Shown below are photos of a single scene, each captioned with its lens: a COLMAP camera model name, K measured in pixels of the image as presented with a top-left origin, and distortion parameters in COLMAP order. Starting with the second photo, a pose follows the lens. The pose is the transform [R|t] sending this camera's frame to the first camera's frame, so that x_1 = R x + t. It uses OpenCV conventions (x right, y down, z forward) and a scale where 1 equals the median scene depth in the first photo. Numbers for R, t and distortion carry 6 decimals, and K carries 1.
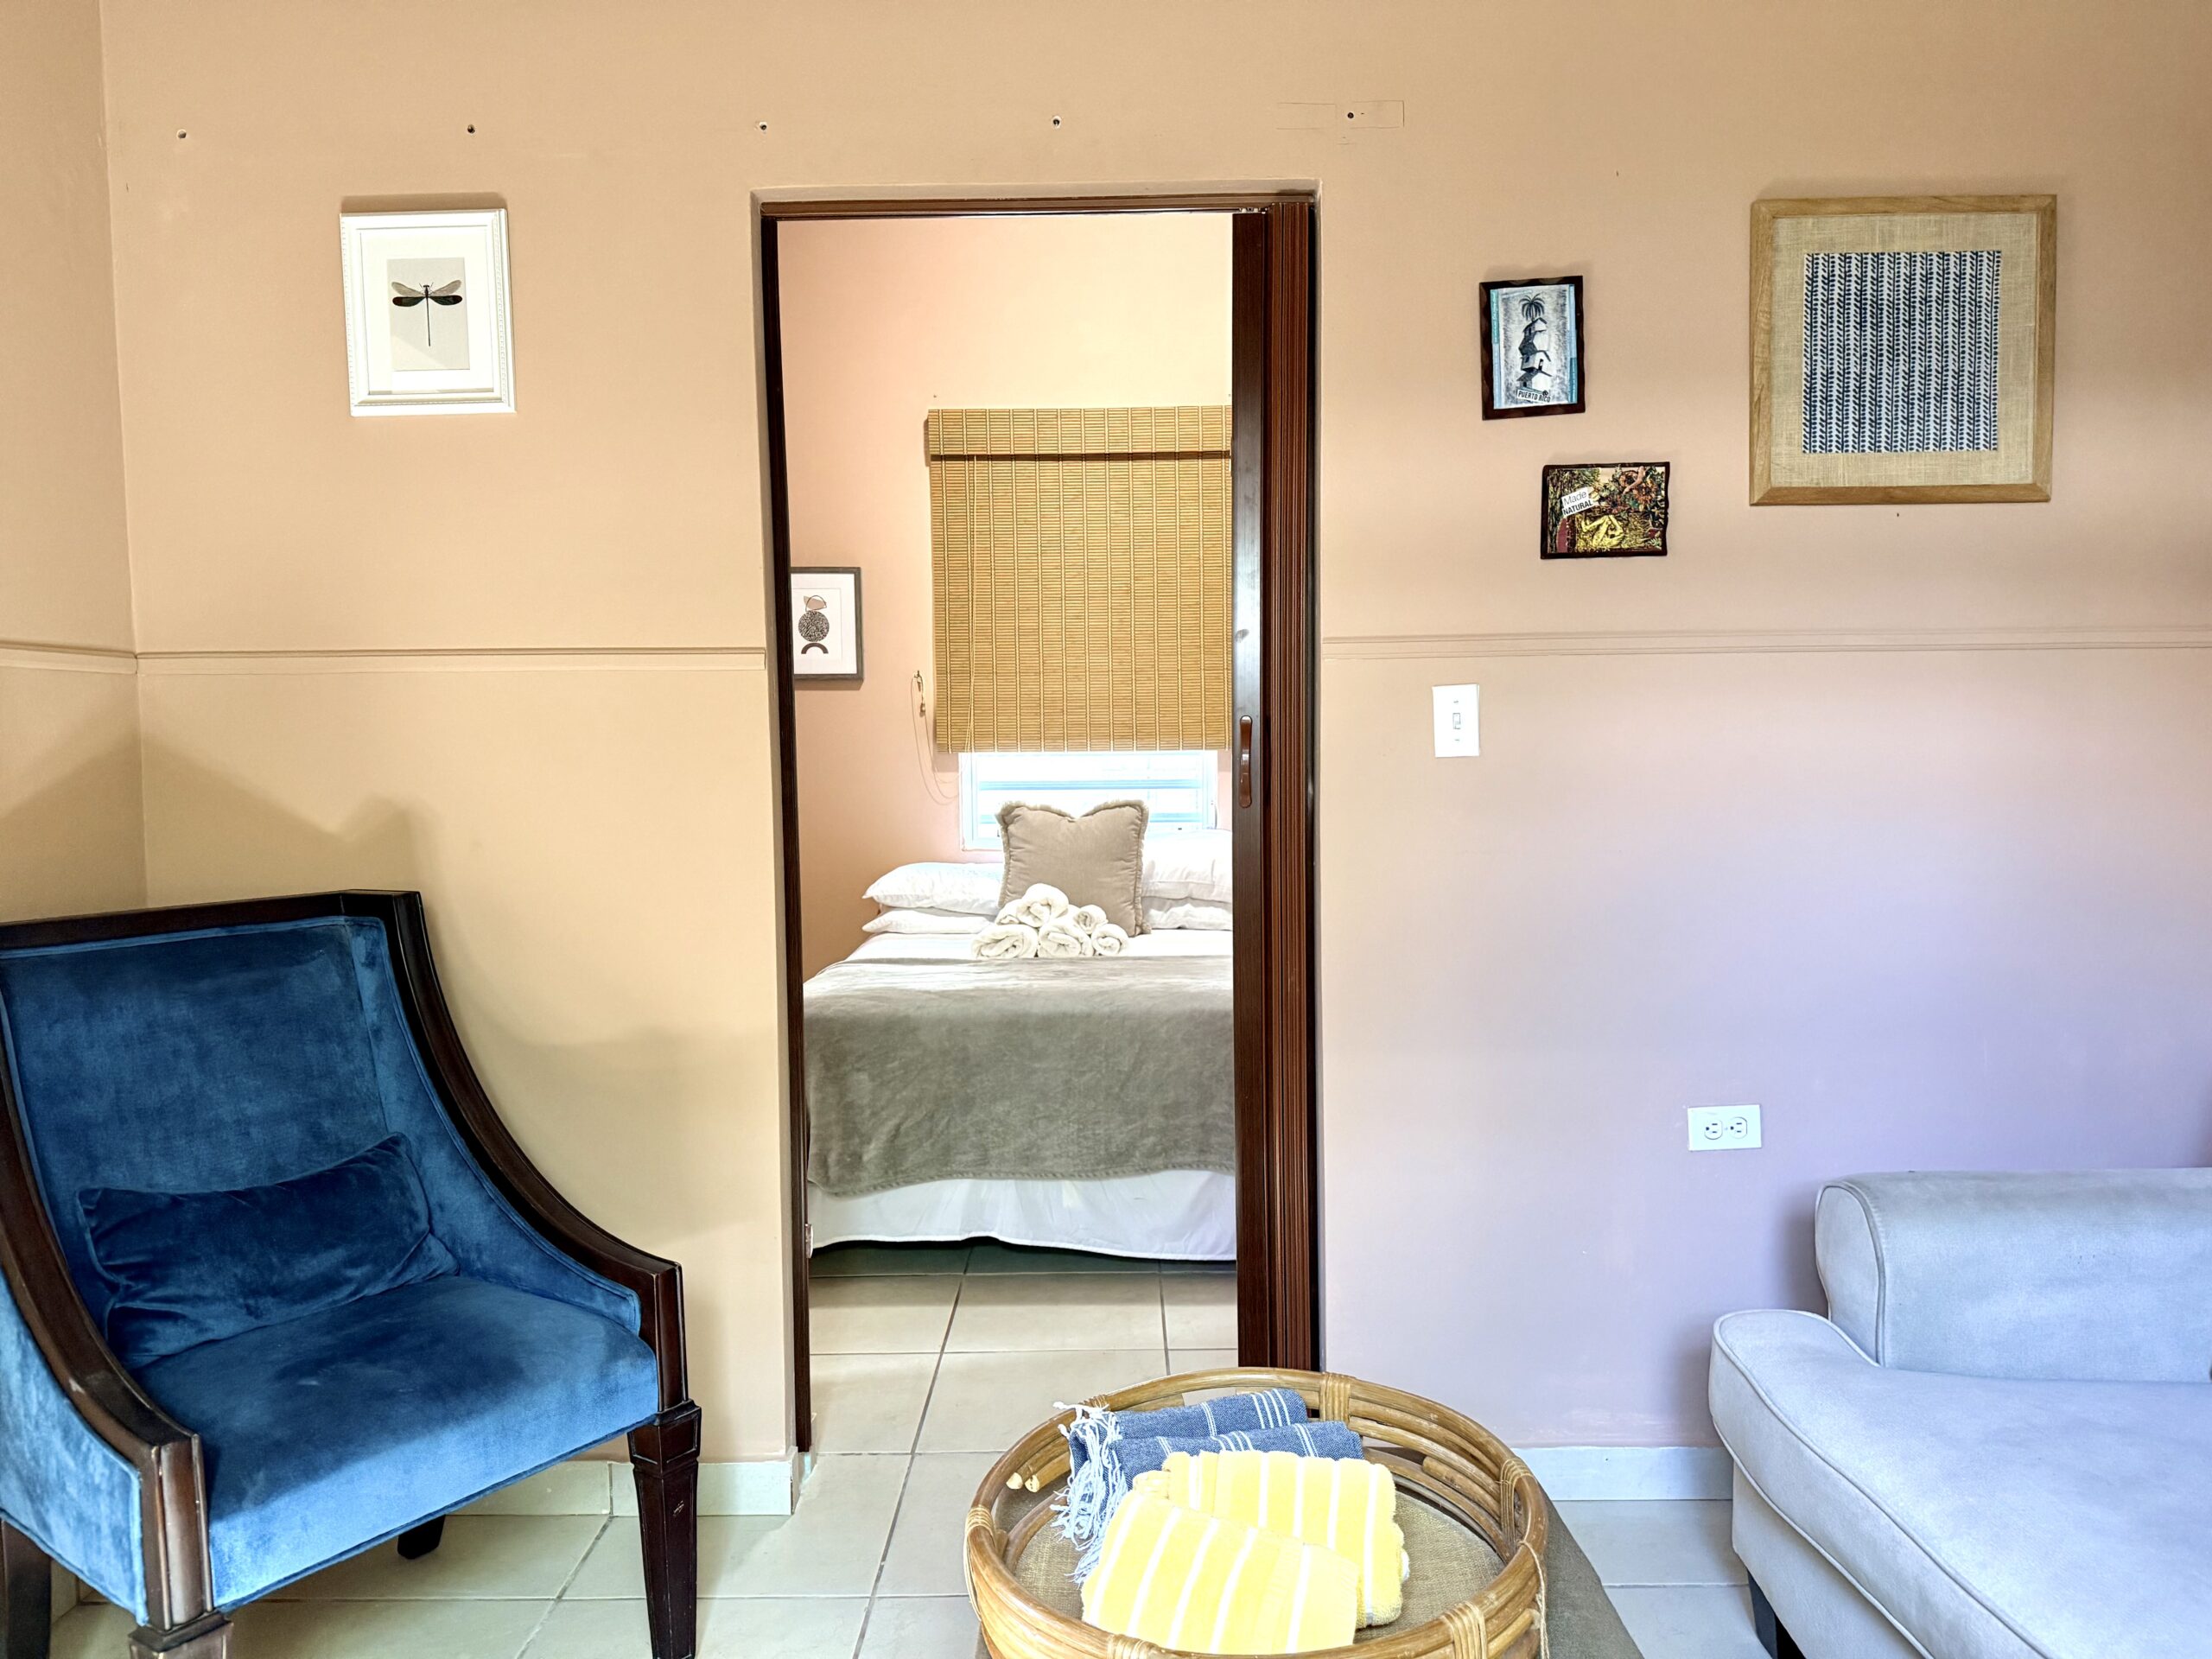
lens RADIAL K [[1553.4, 0, 1098.3], [0, 1553.4, 827.6], [0, 0, 1]] dist [0.051541, -0.057884]
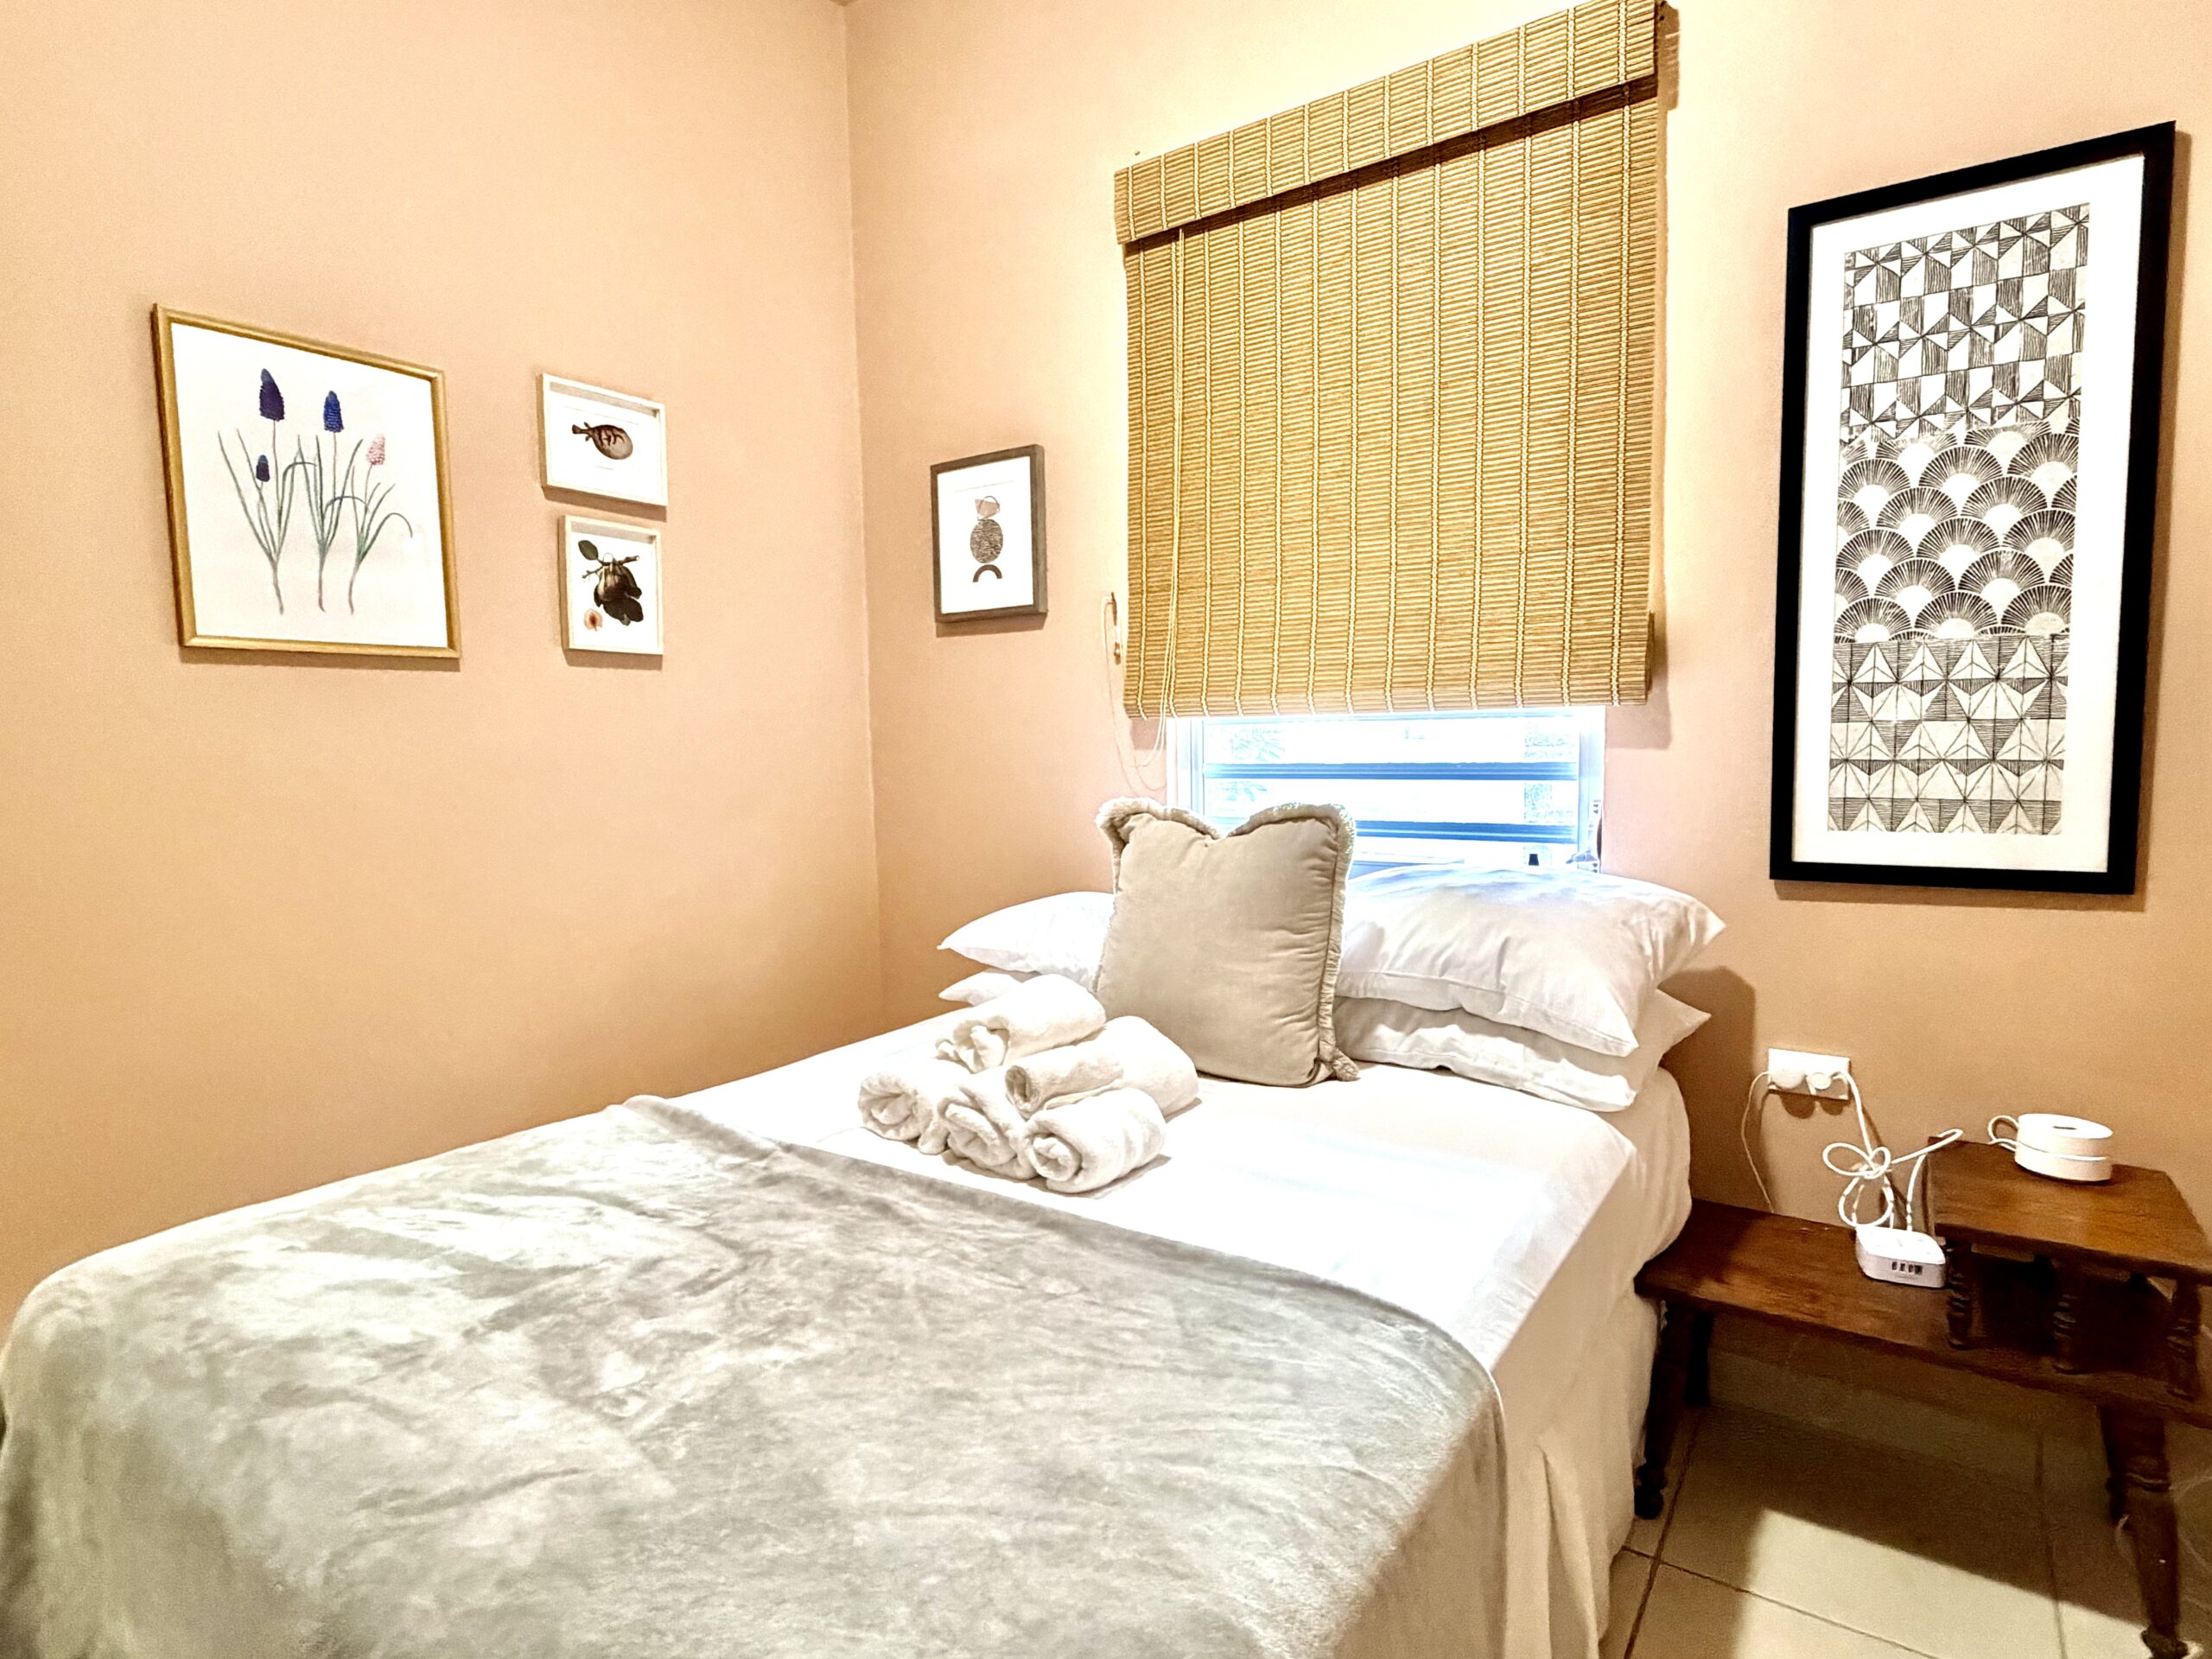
lens RADIAL K [[1154.0, 0, 1087.2], [0, 1154.0, 833.9], [0, 0, 1]] dist [0.002188, -0.004957]
pose [[0.824100, 0.040435, -0.564999, 0.323878], [-0.020174, 0.998911, 0.042064, -0.044280], [0.566085, -0.023267, 0.824018, 1.271696]]
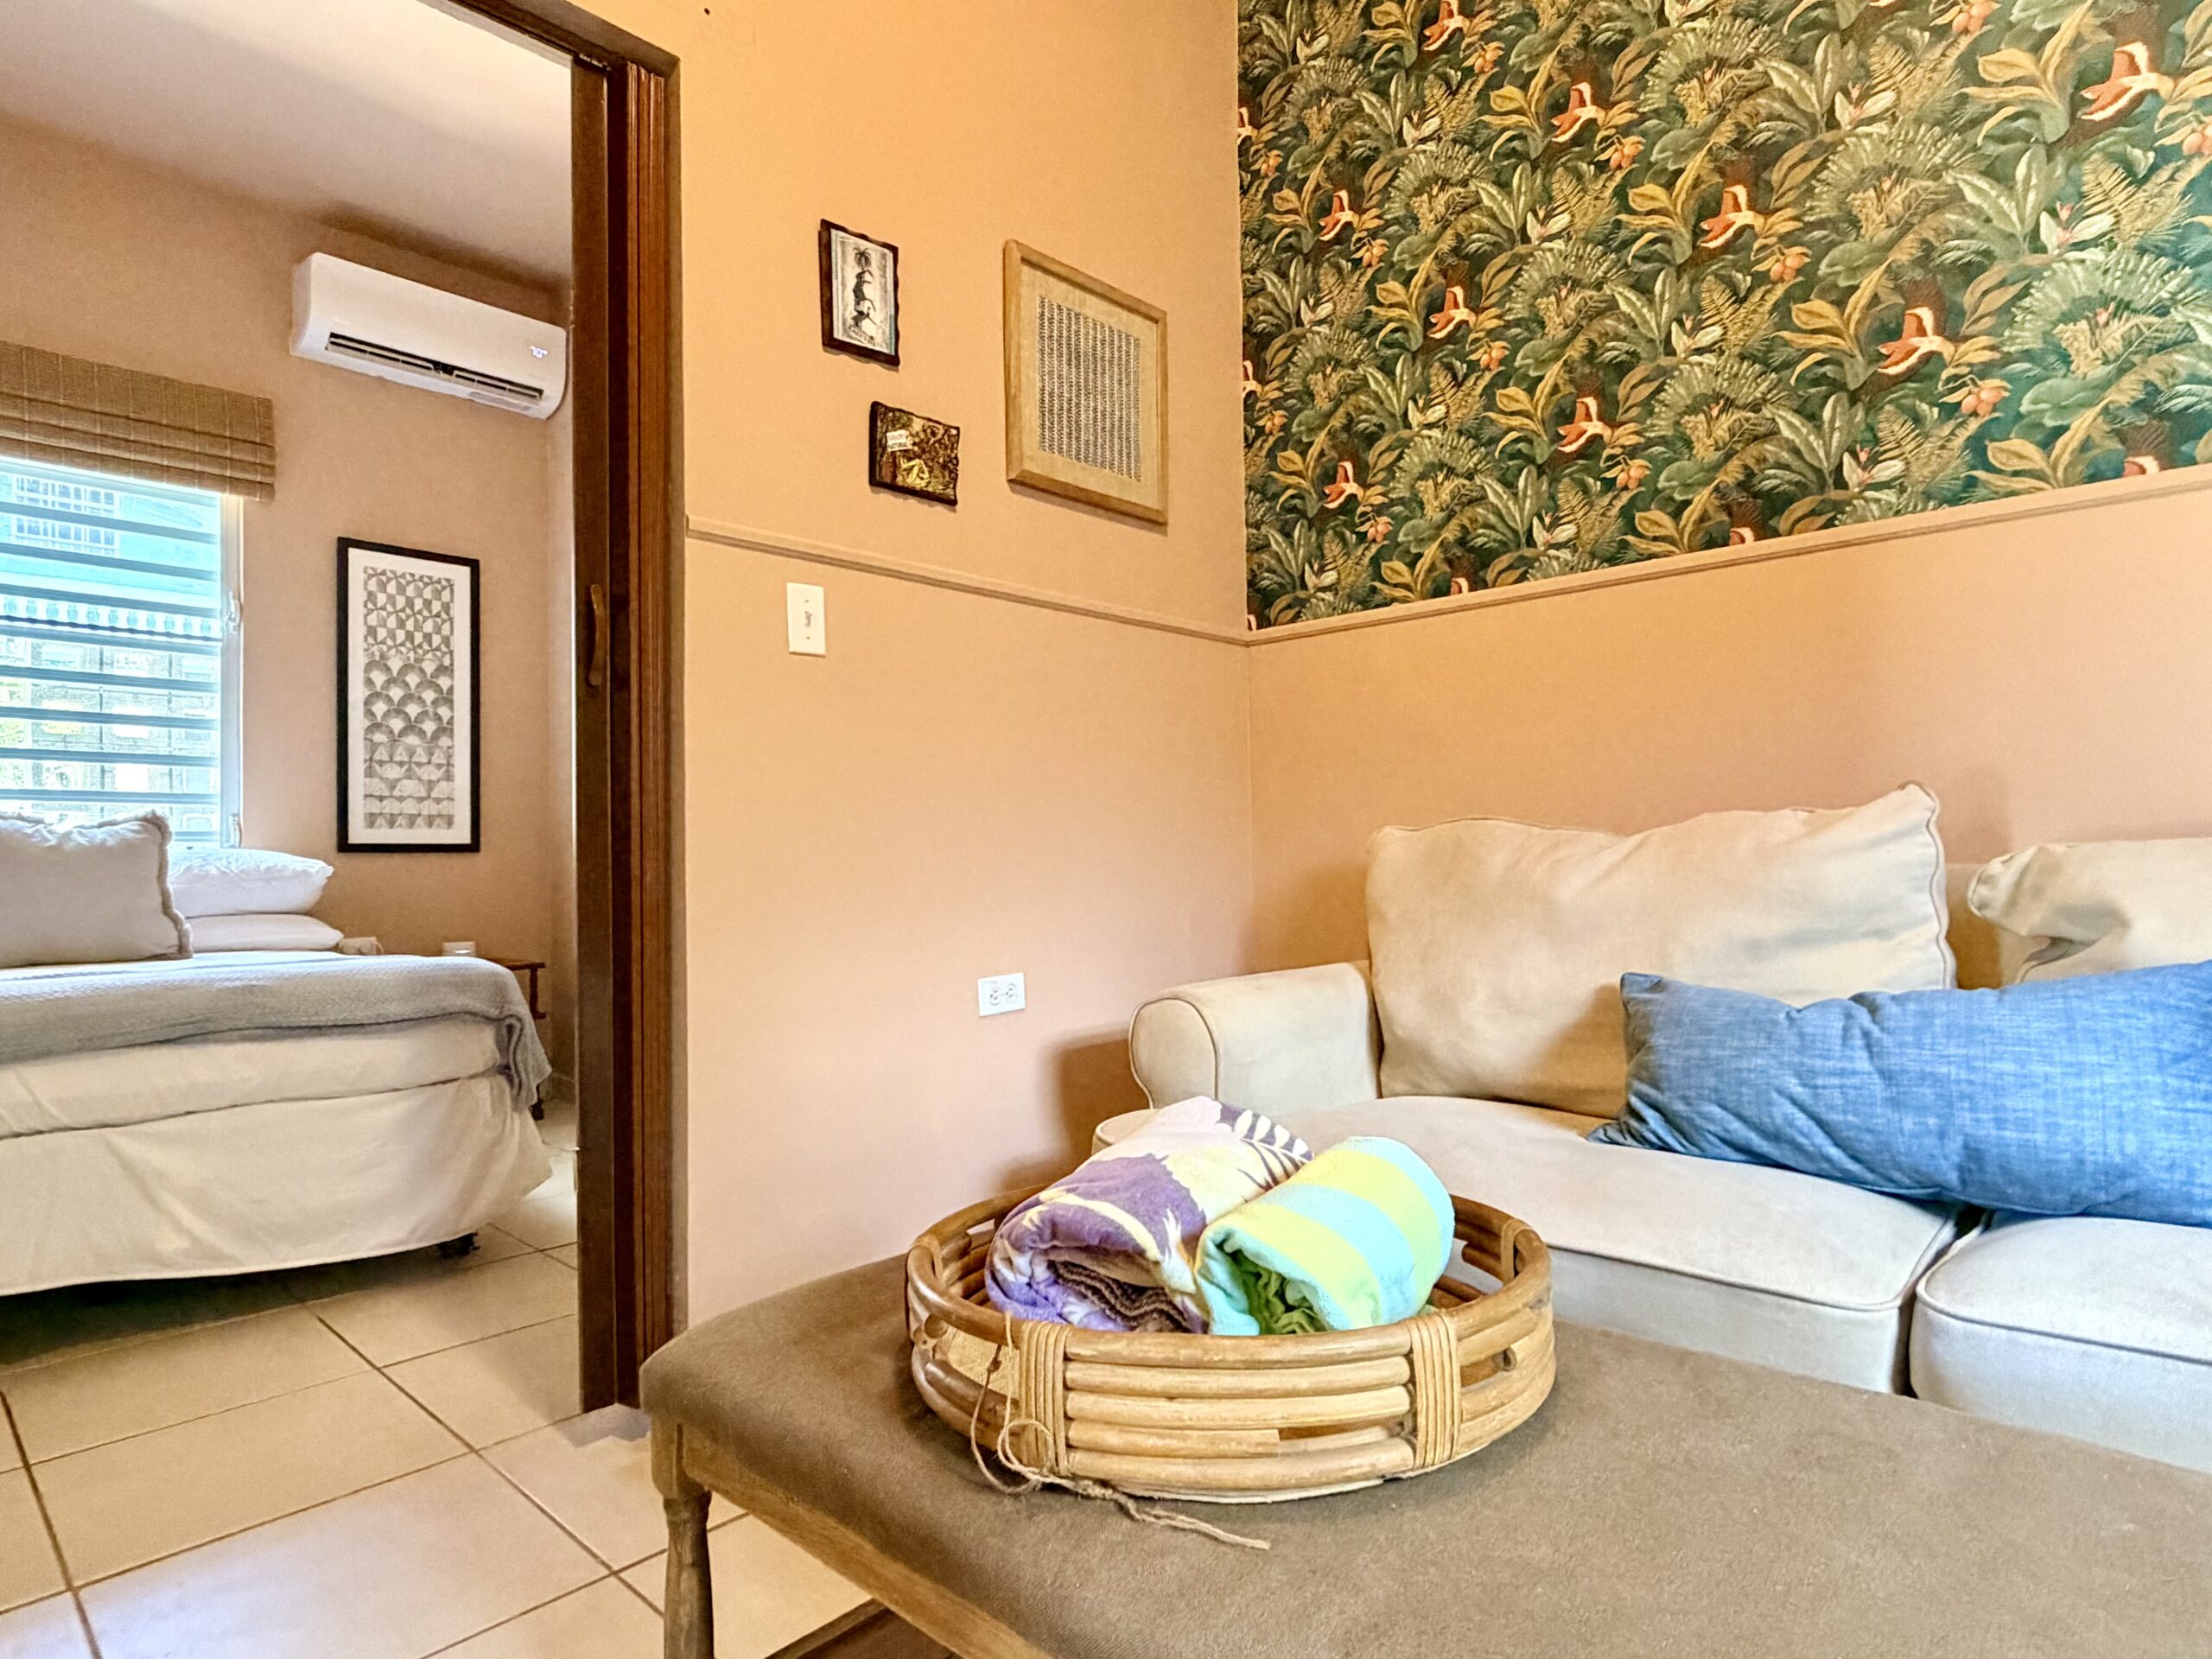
lens RADIAL K [[1222.6, 0, 1100.6], [0, 1222.6, 831.9], [0, 0, 1]] dist [0.004035, 0.004779]
pose [[0.677624, 0.018299, 0.735181, -0.237069], [0.048585, 0.996392, -0.069582, 0.140658], [-0.733802, 0.082869, 0.674291, 0.318350]]
